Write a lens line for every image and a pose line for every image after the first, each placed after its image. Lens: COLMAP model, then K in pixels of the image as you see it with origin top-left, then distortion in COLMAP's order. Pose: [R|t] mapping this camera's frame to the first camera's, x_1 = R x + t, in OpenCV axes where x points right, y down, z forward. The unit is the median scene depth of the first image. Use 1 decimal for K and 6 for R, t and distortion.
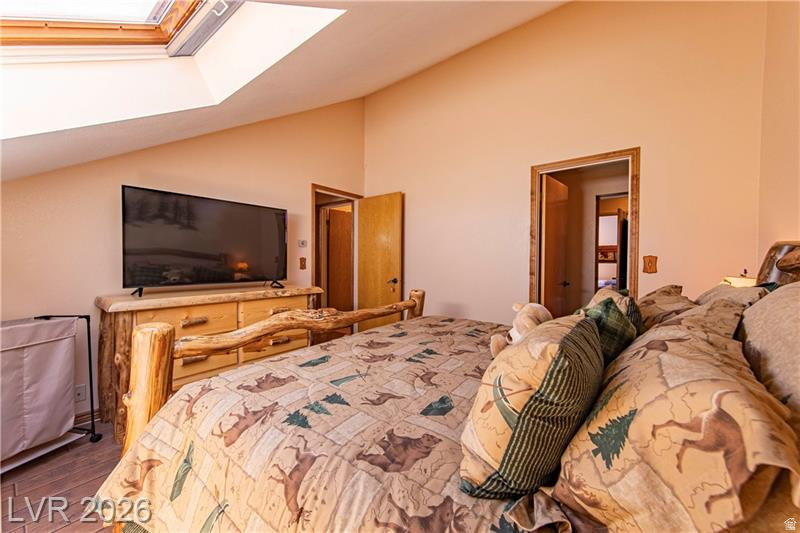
lens RADIAL K [[301.4, 0, 404.5], [0, 301.4, 261.7], [0, 0, 1]] dist [-0.002883, -0.000123]
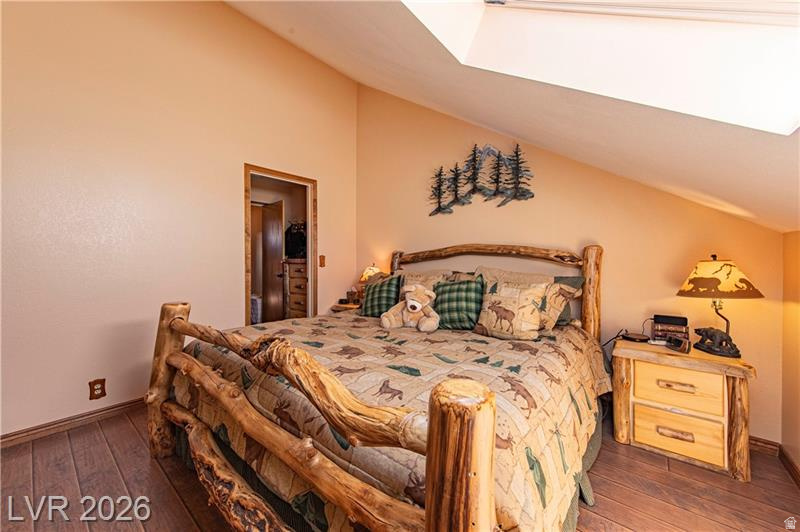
lens RADIAL K [[293.2, 0, 402.5], [0, 293.2, 262.0], [0, 0, 1]] dist [0.002348, 0.000057]
pose [[0.057482, -0.015075, 0.998233, -1.107428], [-0.004860, 0.999870, 0.015380, -0.015215], [-0.998335, -0.005735, 0.057401, 0.891187]]
